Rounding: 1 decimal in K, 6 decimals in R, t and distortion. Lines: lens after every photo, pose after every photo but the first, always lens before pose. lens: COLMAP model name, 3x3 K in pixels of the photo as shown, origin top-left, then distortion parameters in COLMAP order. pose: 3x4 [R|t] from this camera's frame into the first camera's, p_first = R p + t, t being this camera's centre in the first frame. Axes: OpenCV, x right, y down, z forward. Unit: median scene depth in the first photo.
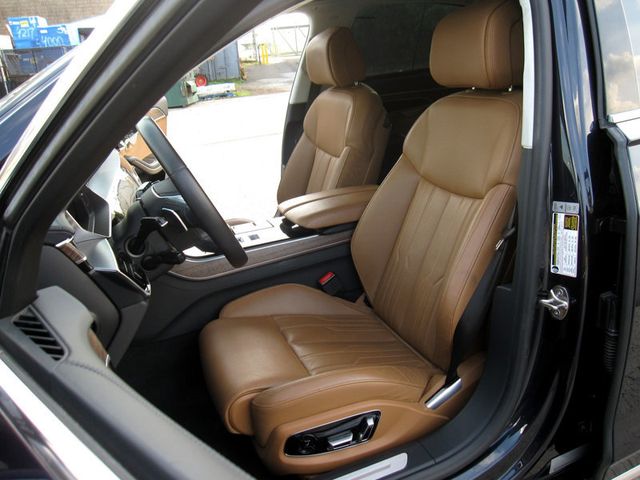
lens RADIAL K [[527.9, 0, 320.2], [0, 527.9, 237.7], [0, 0, 1]] dist [-0.076524, 0.043000]
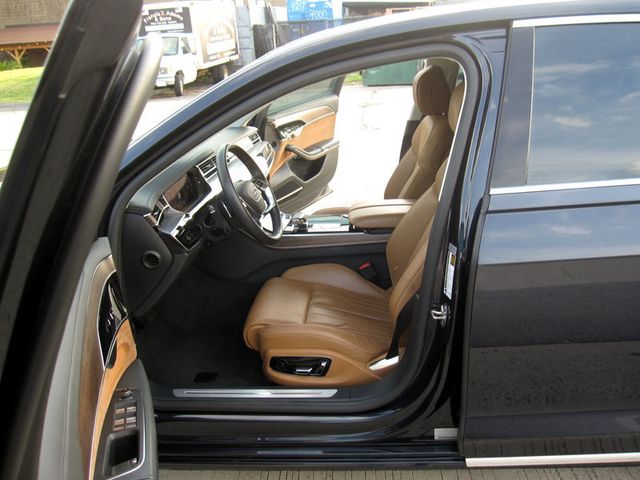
lens RADIAL K [[527.9, 0, 320.0], [0, 527.9, 240.0], [0, 0, 1]] dist [-0.076524, 0.043000]
pose [[0.889266, 0.189387, -0.416340, 0.455158], [-0.165256, 0.981796, 0.093633, -0.093989], [0.426494, -0.014462, 0.904375, -0.249272]]
